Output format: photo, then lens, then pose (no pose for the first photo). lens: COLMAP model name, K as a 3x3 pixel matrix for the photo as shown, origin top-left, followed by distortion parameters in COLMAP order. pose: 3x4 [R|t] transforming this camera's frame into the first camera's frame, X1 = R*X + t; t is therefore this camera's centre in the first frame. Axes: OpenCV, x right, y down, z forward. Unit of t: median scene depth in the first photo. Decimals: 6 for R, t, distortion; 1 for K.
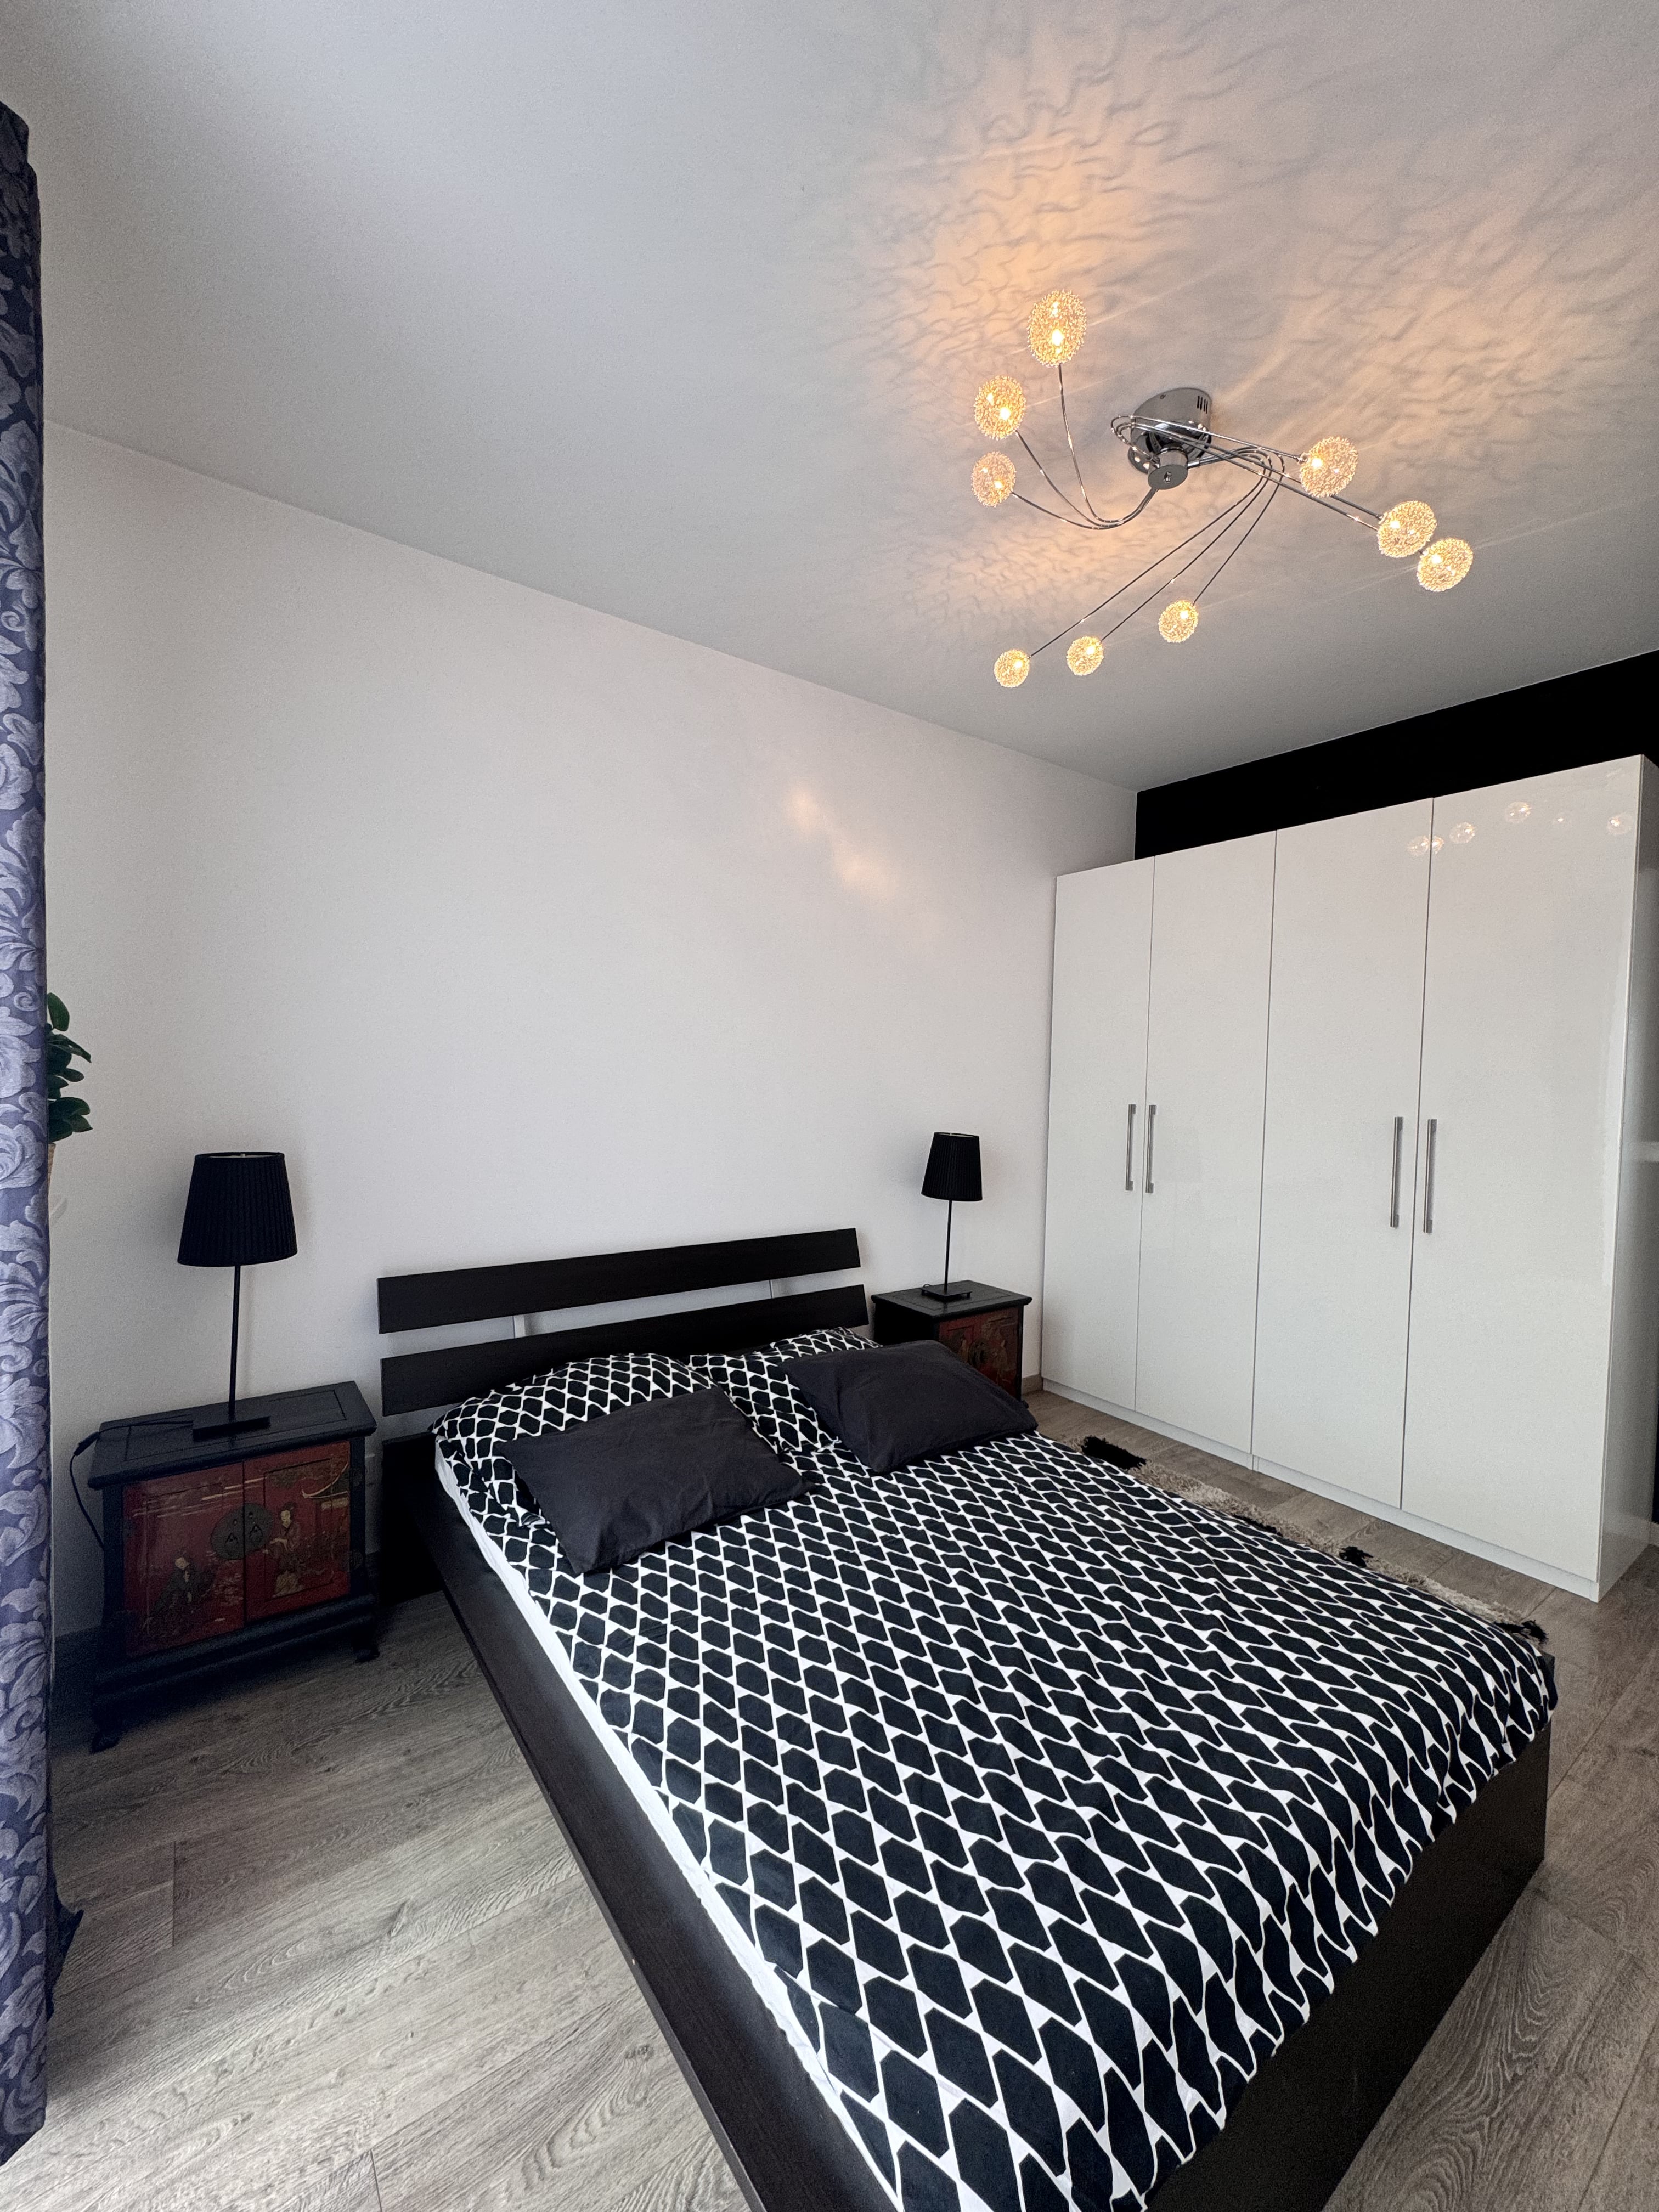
lens RADIAL K [[883.8, 0, 827.9], [0, 883.8, 1103.7], [0, 0, 1]] dist [-0.005242, 0.000902]
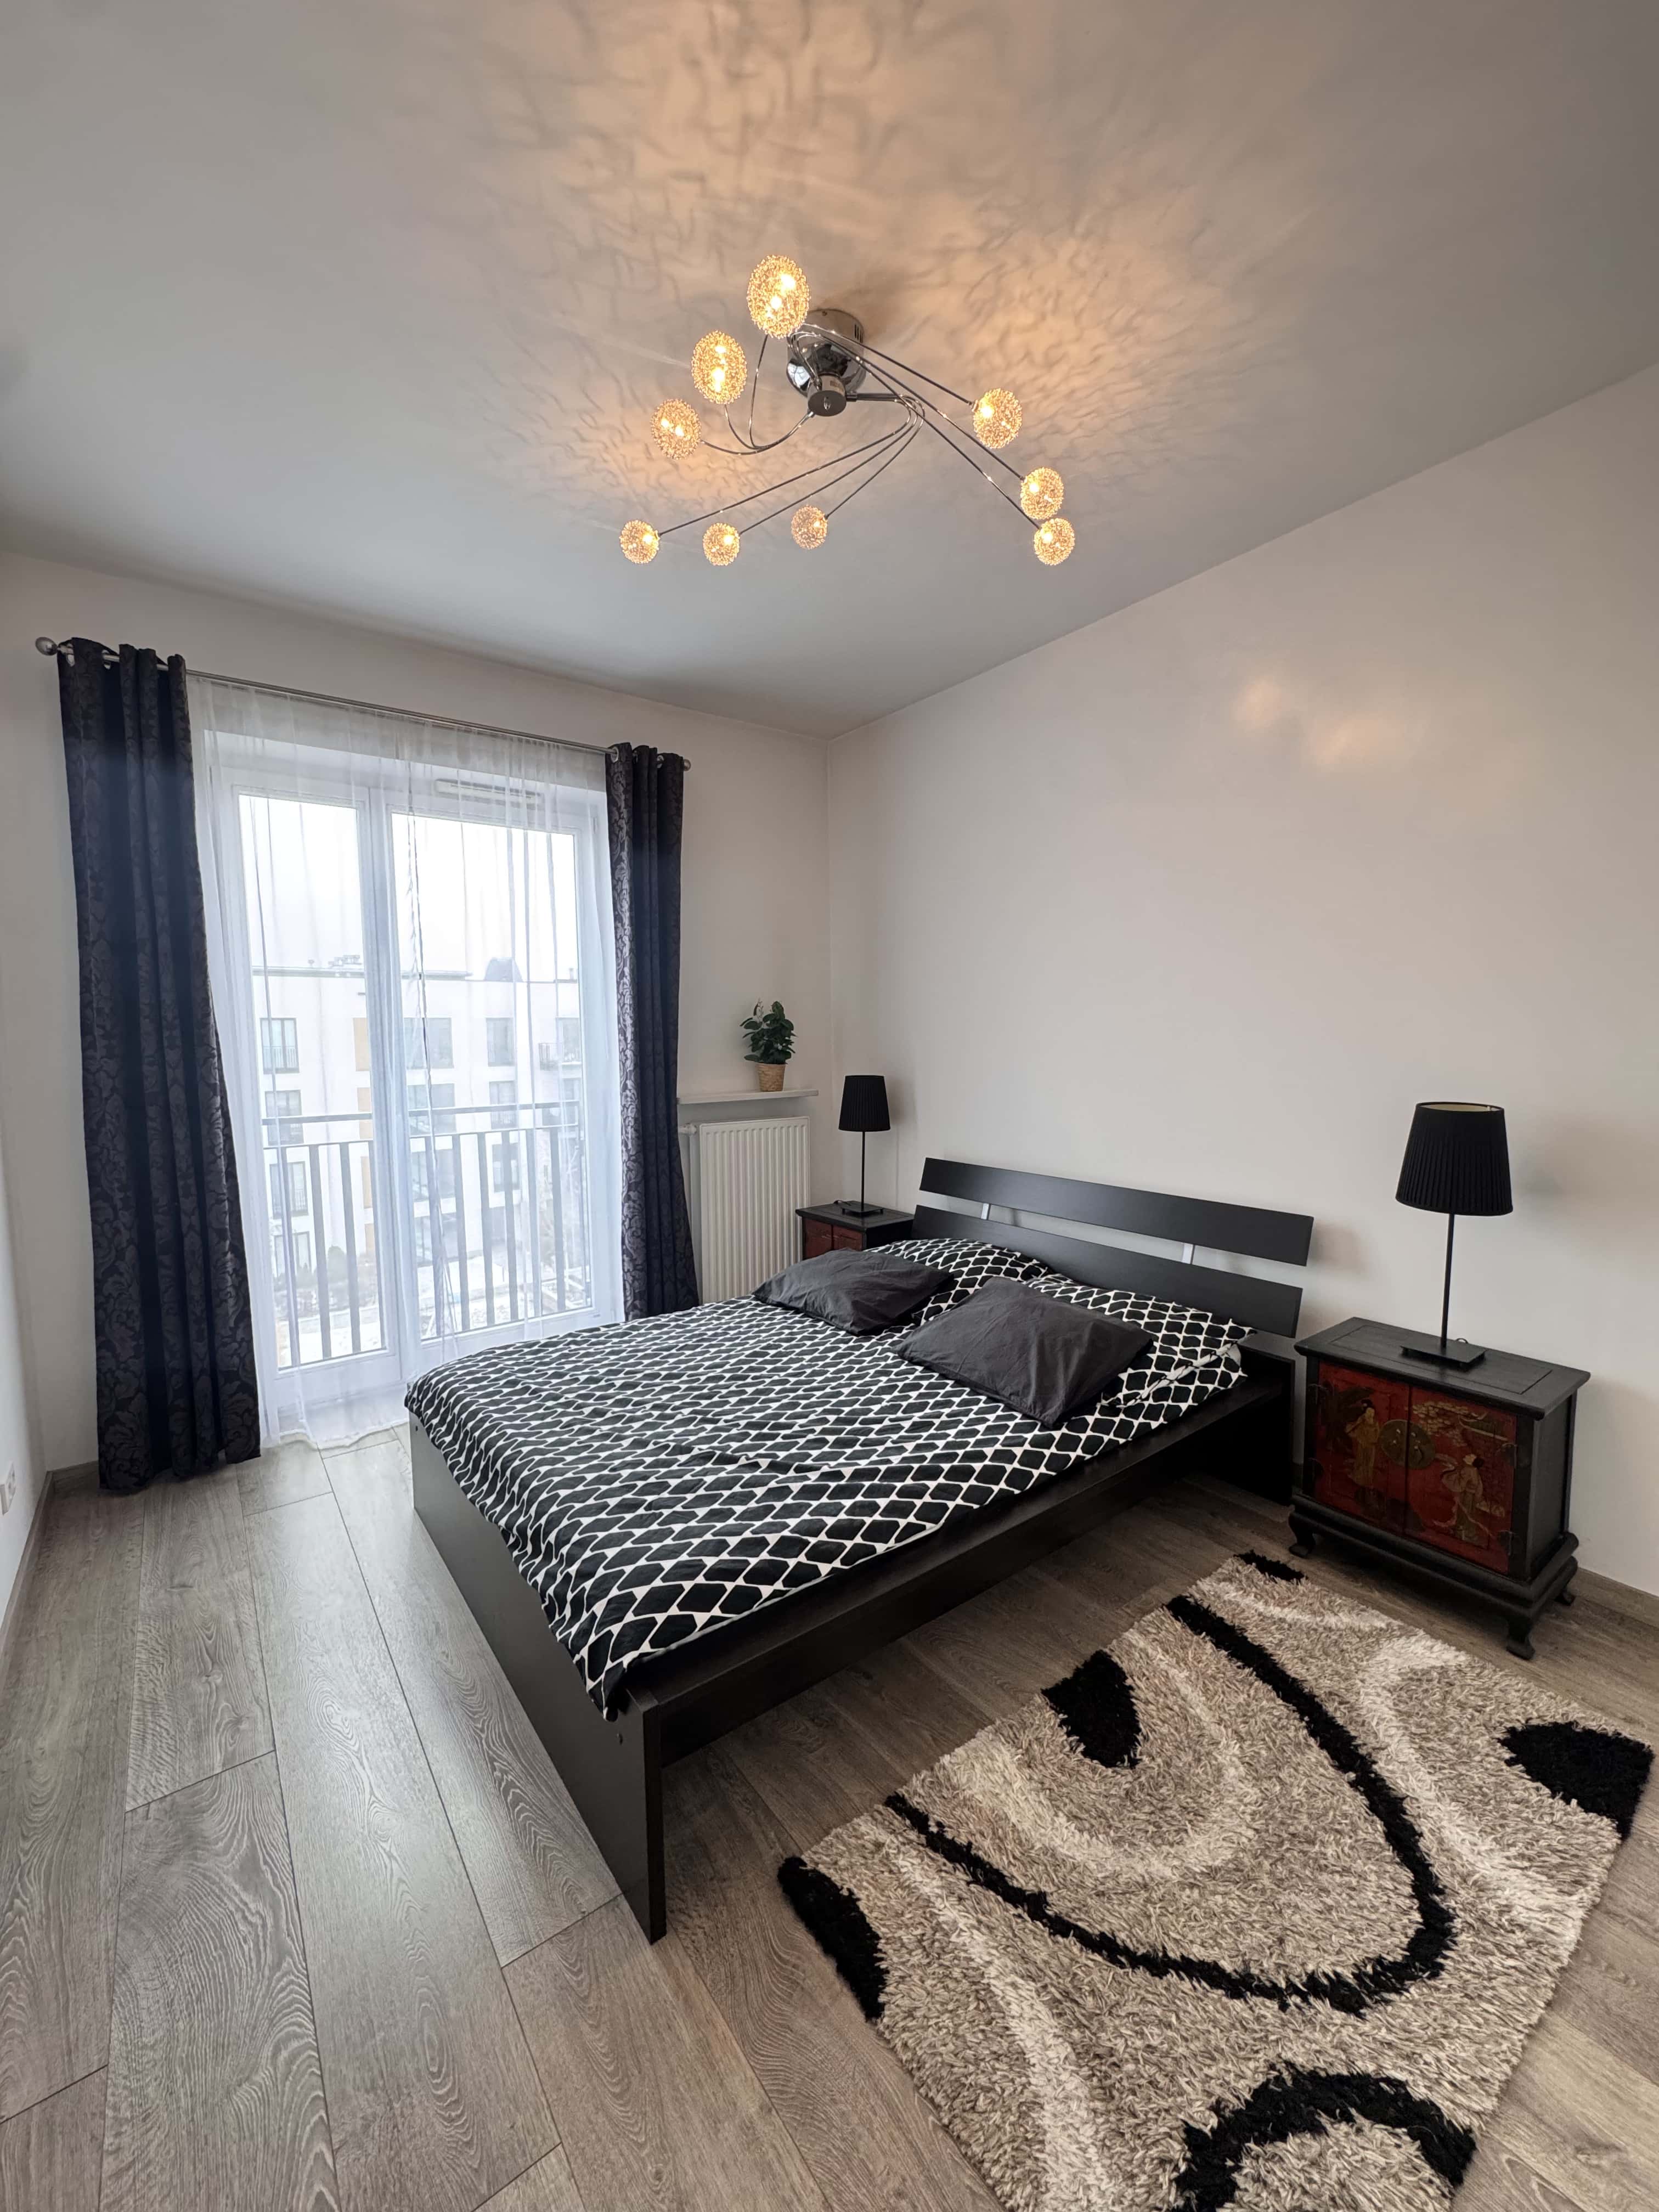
lens RADIAL K [[883.8, 0, 827.9], [0, 883.8, 1103.7], [0, 0, 1]] dist [-0.005242, 0.000902]
pose [[0.002337, 0.062292, -0.998055, 1.114554], [-0.013673, 0.997967, 0.062255, -0.001090], [0.999904, 0.013501, 0.003184, 0.800497]]
